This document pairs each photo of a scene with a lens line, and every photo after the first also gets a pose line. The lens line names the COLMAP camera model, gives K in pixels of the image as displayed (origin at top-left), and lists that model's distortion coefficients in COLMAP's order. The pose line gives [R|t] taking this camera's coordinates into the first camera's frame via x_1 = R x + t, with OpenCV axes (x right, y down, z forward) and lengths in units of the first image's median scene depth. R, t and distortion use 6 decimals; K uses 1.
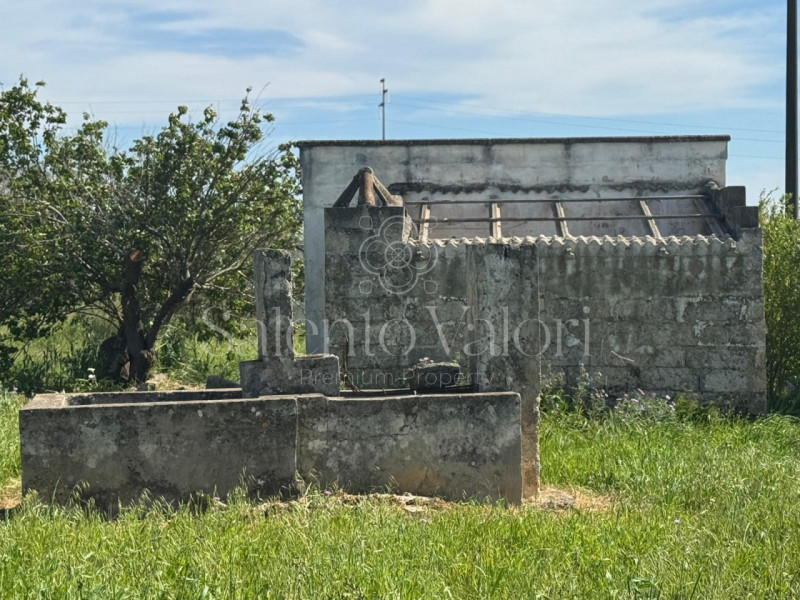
lens RADIAL K [[1756.4, 0, 400.0], [0, 1756.4, 300.0], [0, 0, 1]] dist [0.112567, 0.043378]
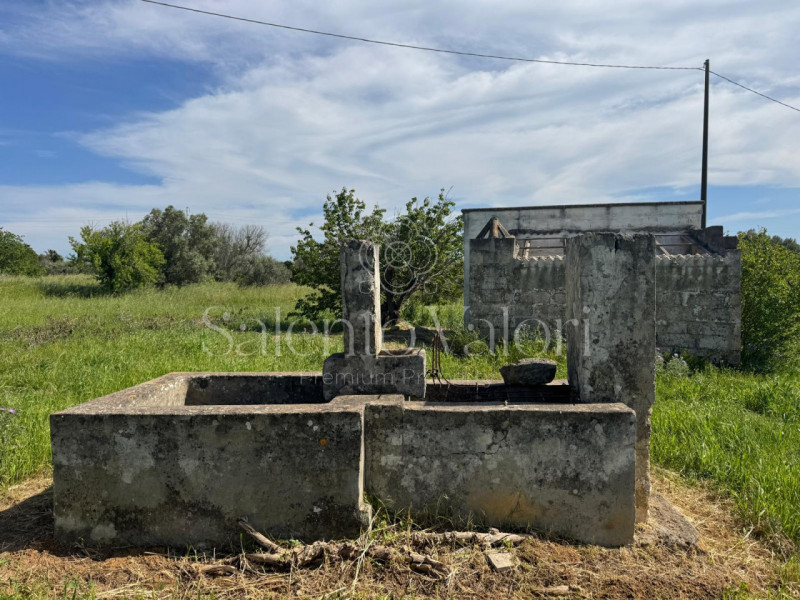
lens RADIAL K [[544.6, 0, 400.0], [0, 544.6, 300.0], [0, 0, 1]] dist [0.085770, -0.139463]
pose [[0.976527, 0.018574, -0.214591, 0.008040], [-0.013506, 0.999595, 0.025057, -0.002500], [0.214970, -0.021571, 0.976383, 0.402387]]
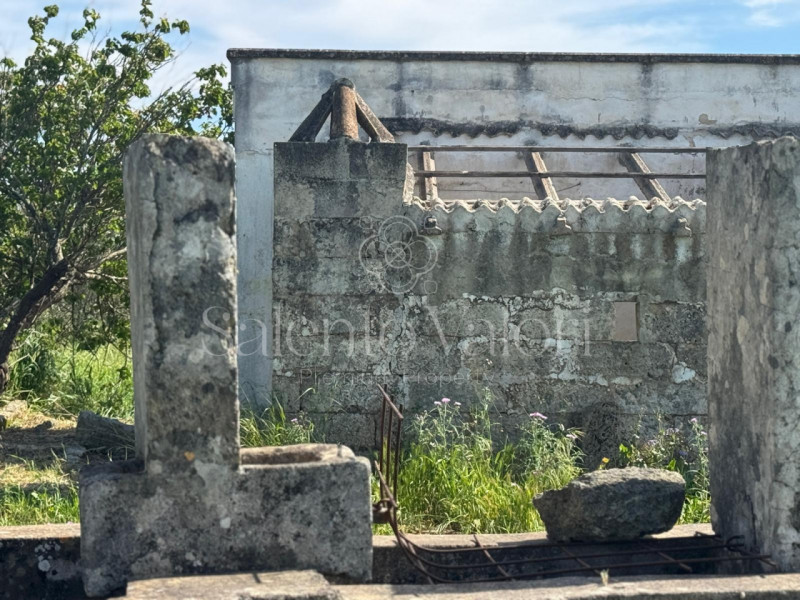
lens RADIAL K [[1756.4, 0, 400.0], [0, 1756.4, 300.0], [0, 0, 1]] dist [0.112567, 0.043378]
pose [[0.998620, 0.020703, 0.048258, -0.026023], [-0.020669, 0.999786, -0.001215, 0.000869], [-0.048273, 0.000215, 0.998834, 0.372258]]
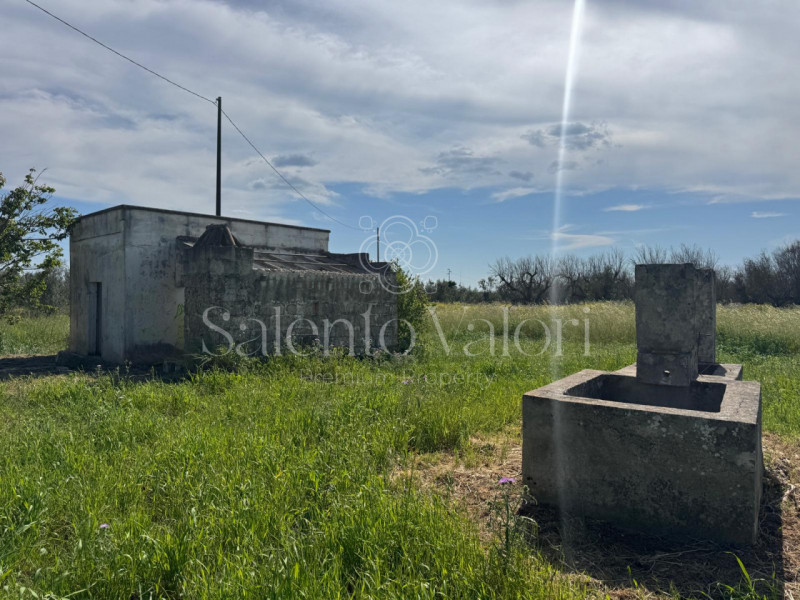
lens RADIAL K [[544.6, 0, 400.0], [0, 544.6, 300.0], [0, 0, 1]] dist [0.085770, -0.139463]
pose [[0.666393, 0.014606, 0.745458, -0.278280], [-0.008371, 0.999892, -0.012108, 0.002318], [-0.745554, 0.001828, 0.666443, 0.493933]]
